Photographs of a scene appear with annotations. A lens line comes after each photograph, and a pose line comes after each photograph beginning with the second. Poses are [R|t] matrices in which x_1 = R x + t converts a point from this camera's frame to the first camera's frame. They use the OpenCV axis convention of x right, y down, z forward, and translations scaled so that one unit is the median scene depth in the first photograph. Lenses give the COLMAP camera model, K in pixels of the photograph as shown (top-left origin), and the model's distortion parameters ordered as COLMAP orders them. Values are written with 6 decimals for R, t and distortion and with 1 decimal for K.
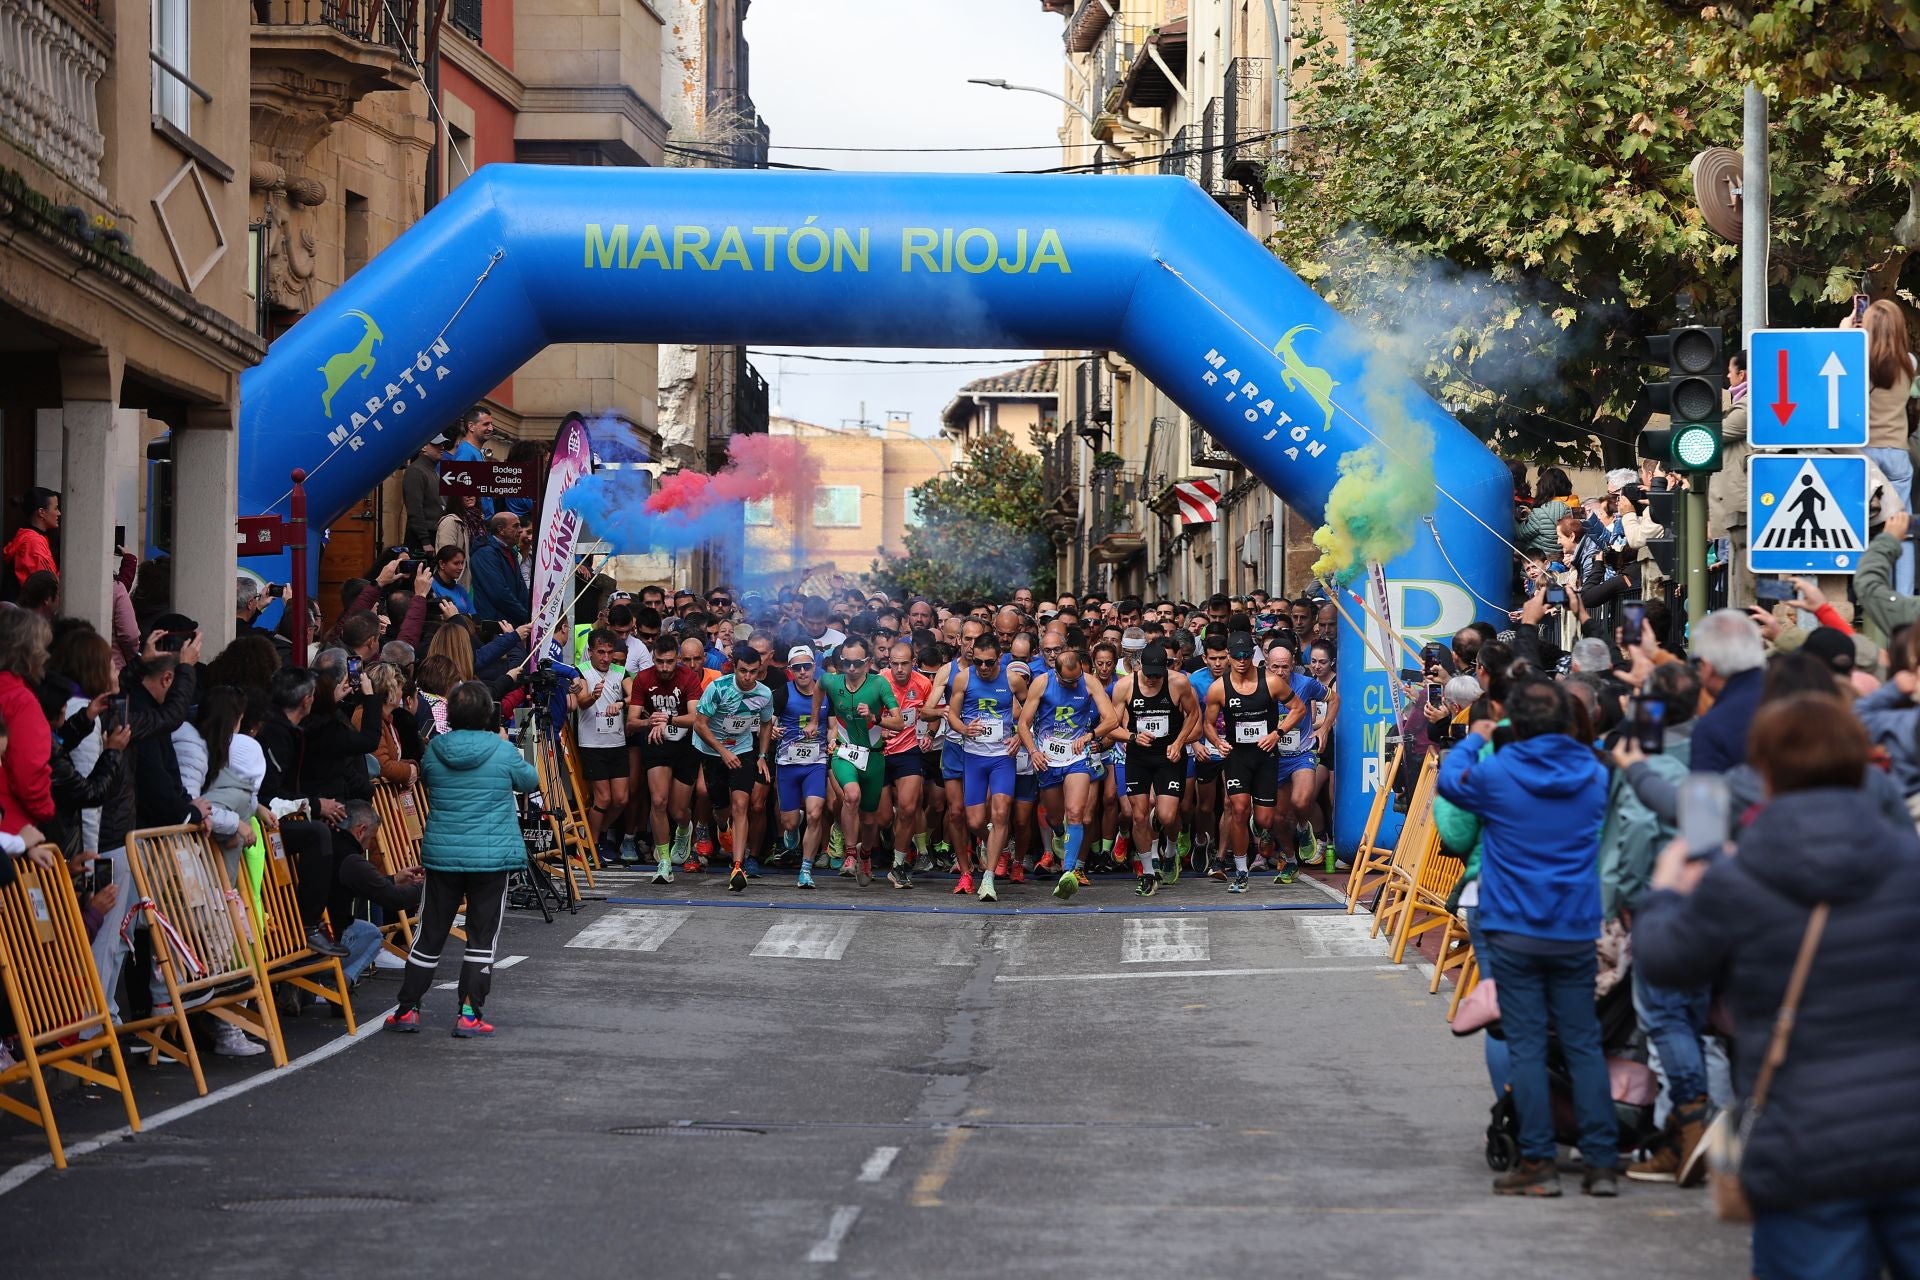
lens RADIAL K [[4746.6, 0, 967.2], [0, 4746.6, 609.4], [0, 0, 1]] dist [-0.014313, 6.194014]
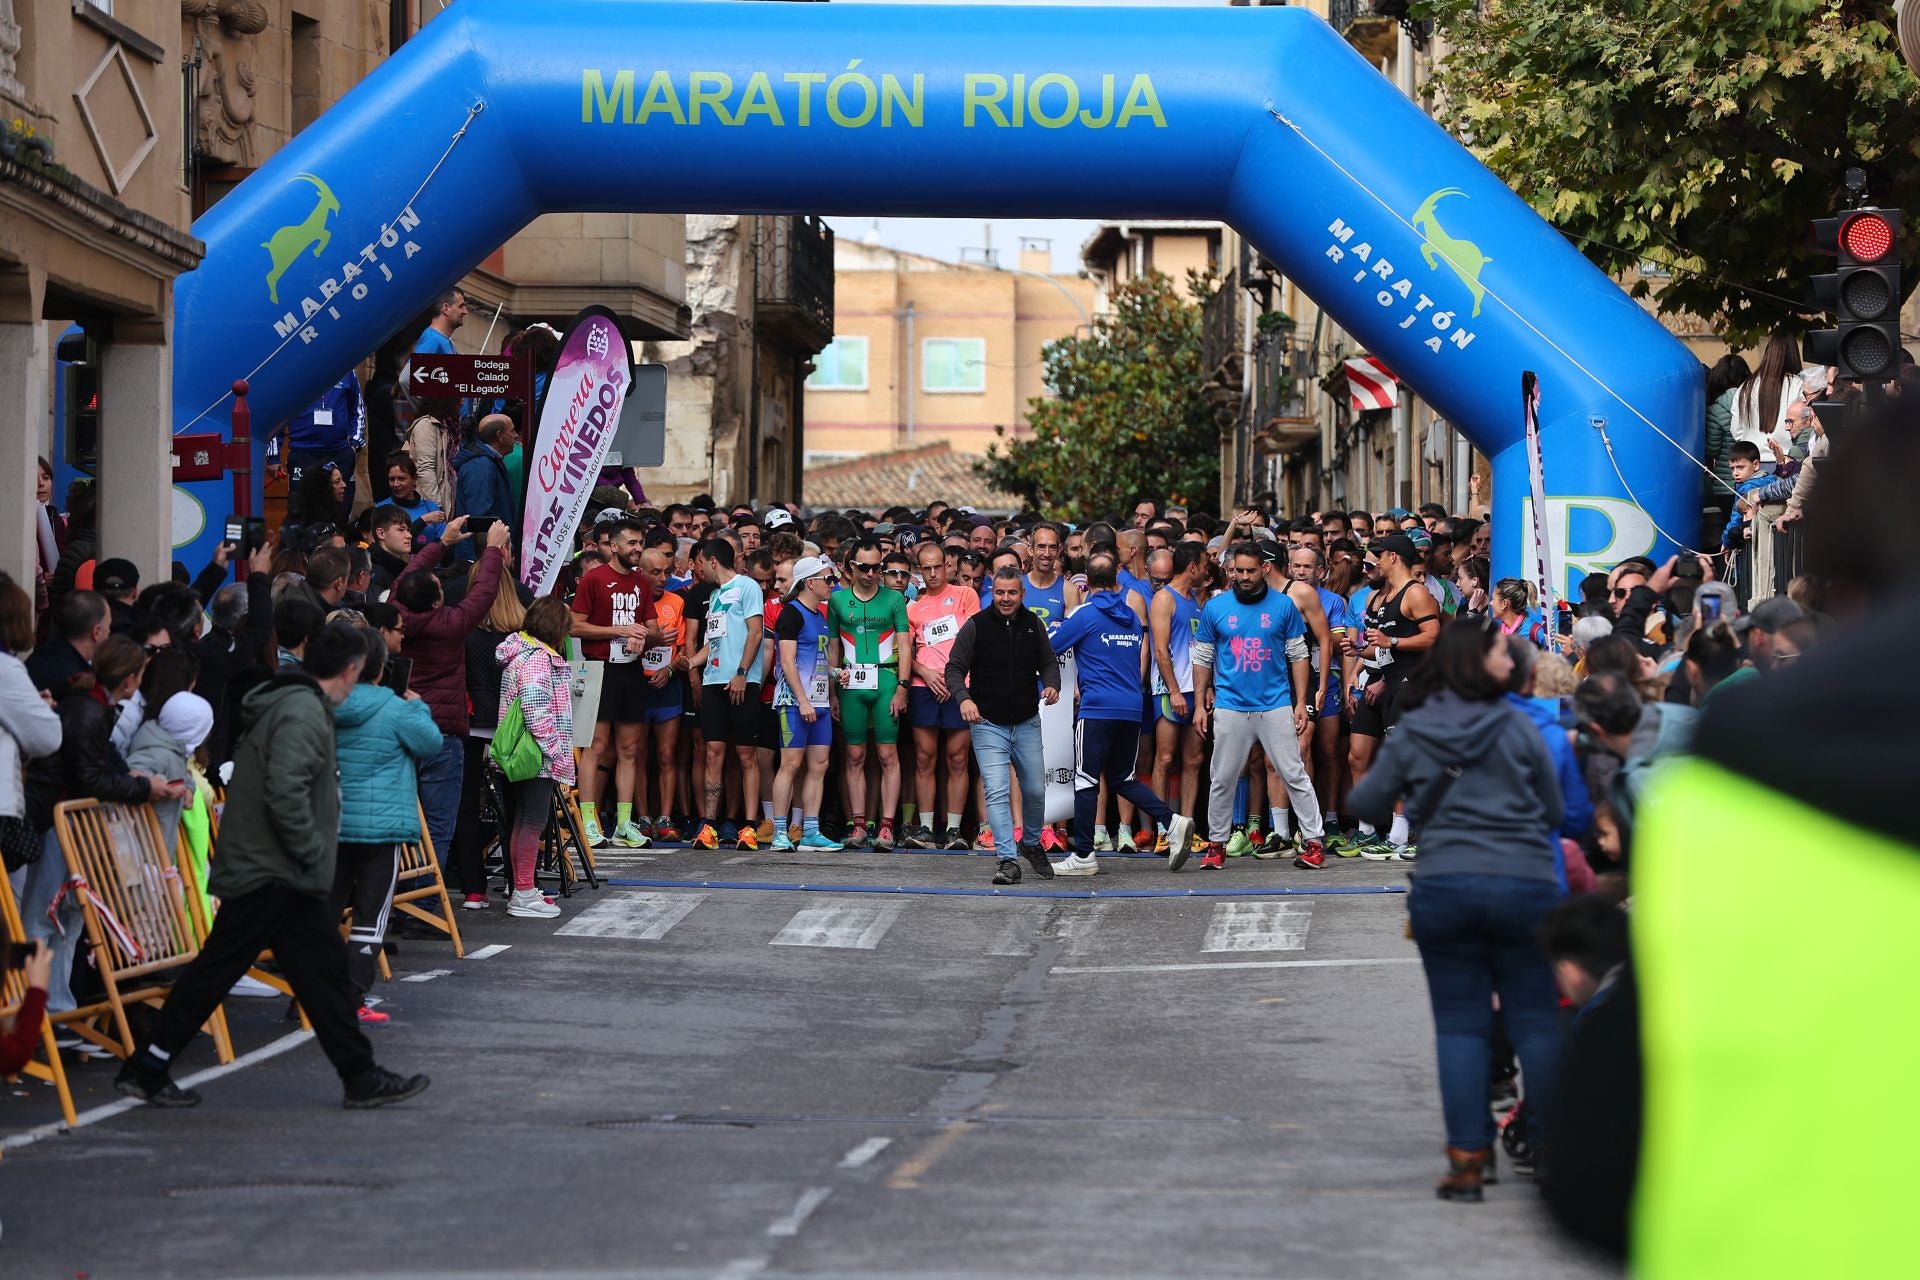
lens RADIAL K [[6527.8, 0, 993.3], [0, 6527.8, 644.4], [0, 0, 1]] dist [0.157992, 15.322601]
pose [[0.999826, -0.002815, -0.018436, 0.012245], [0.003235, 0.999735, 0.022772, -0.006624], [0.018367, -0.022828, 0.999571, -0.145956]]
